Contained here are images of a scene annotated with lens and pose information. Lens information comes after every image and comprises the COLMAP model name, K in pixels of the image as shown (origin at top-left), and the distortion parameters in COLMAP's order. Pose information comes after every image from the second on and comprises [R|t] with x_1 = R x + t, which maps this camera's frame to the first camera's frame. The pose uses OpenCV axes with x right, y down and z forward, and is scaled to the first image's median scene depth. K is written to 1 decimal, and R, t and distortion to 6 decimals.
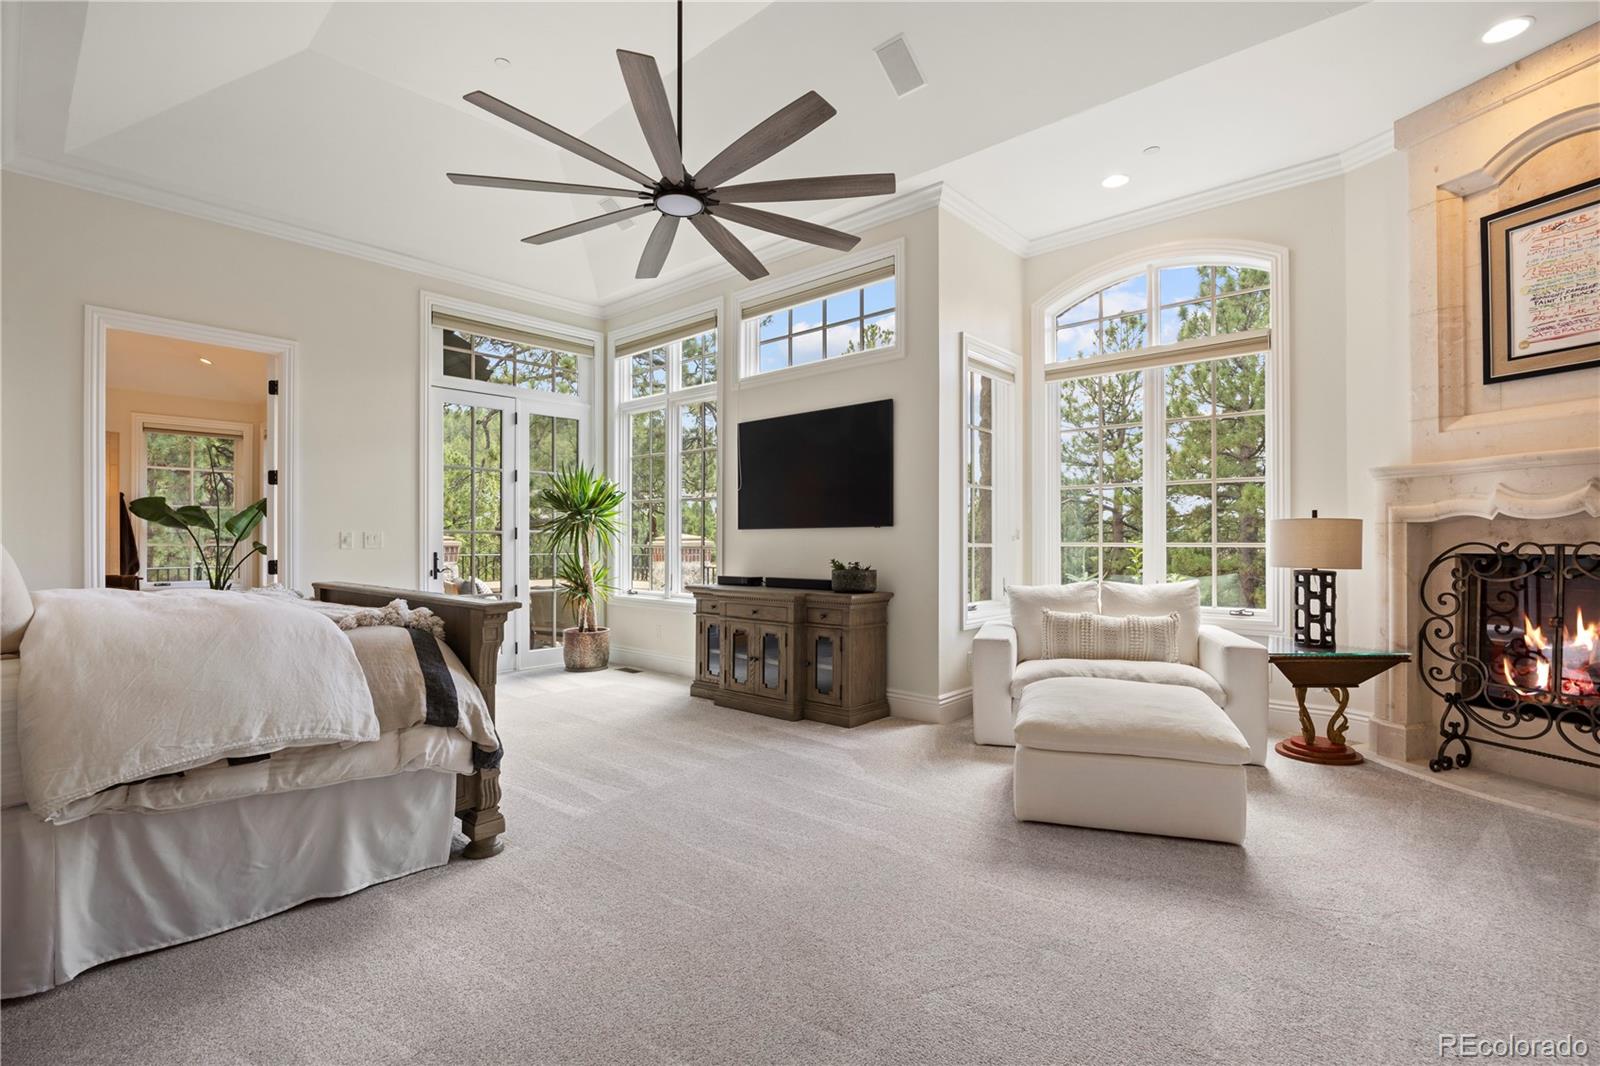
lens RADIAL K [[732.7, 0, 800.3], [0, 732.7, 539.8], [0, 0, 1]] dist [-0.020044, 0.002811]
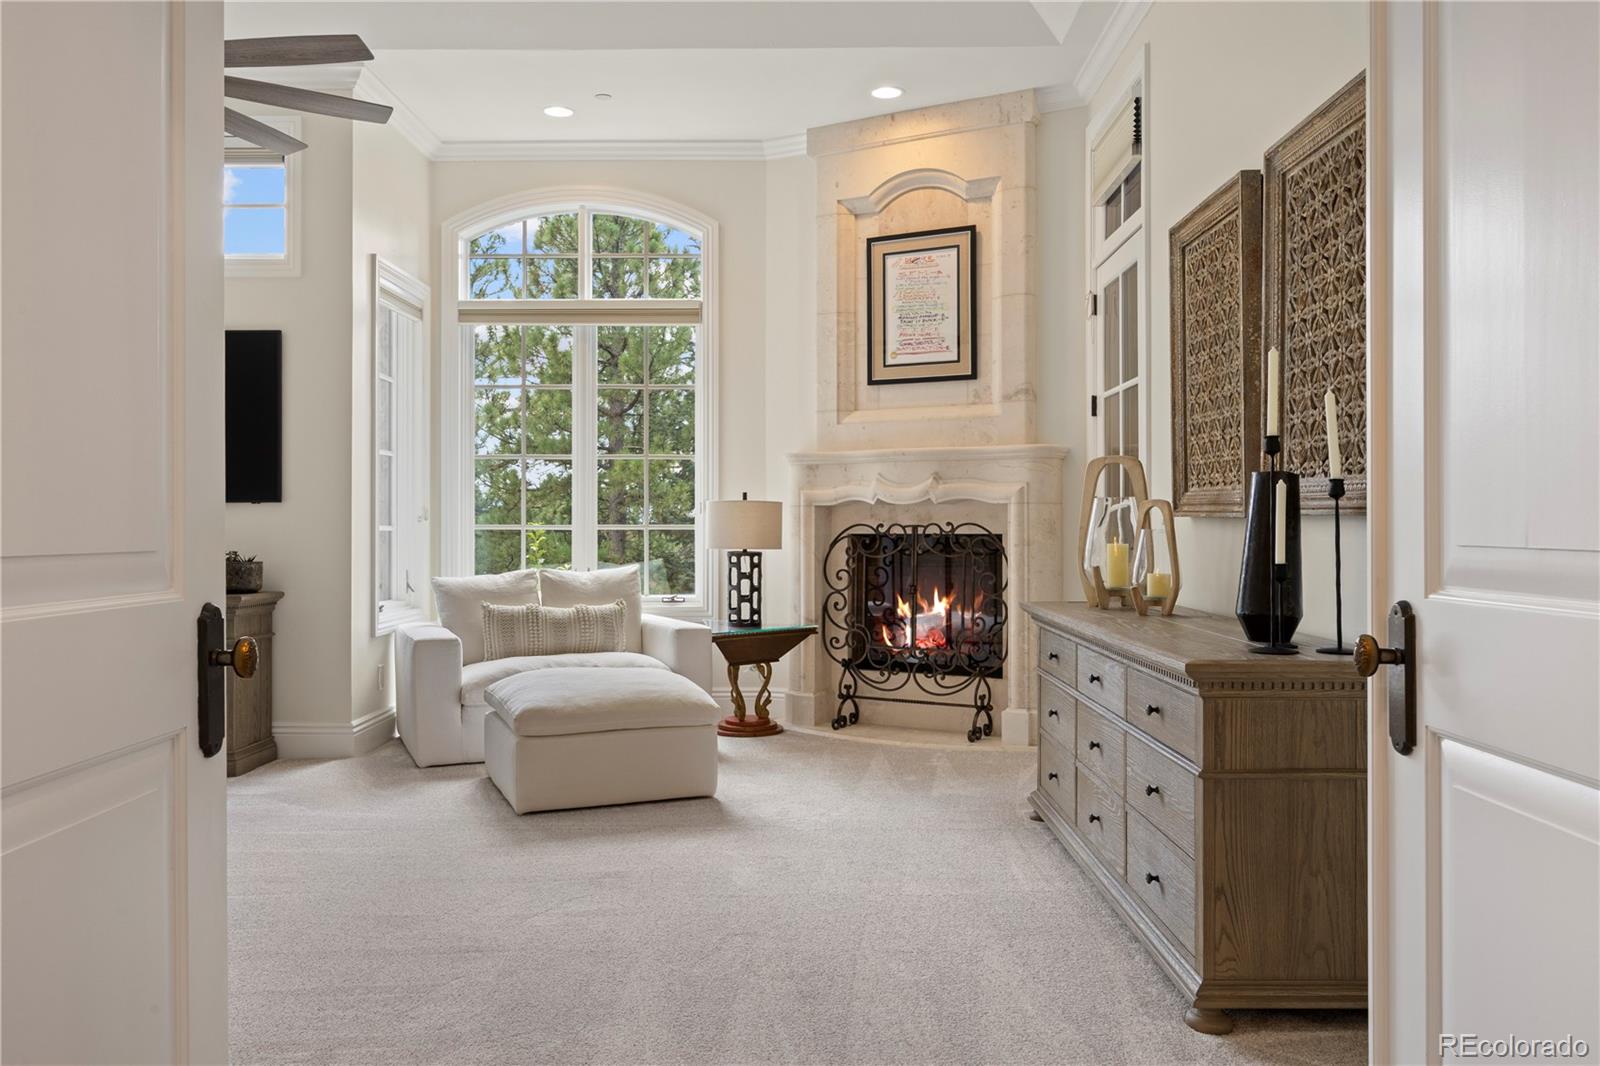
lens RADIAL K [[1256.8, 0, 799.9], [0, 1256.8, 529.9], [0, 0, 1]] dist [-0.003119, 0.000329]
pose [[0.746709, -0.001798, 0.665148, -0.420406], [-0.001417, 0.999990, 0.004293, 0.004384], [-0.665149, -0.004148, 0.746699, -0.382906]]
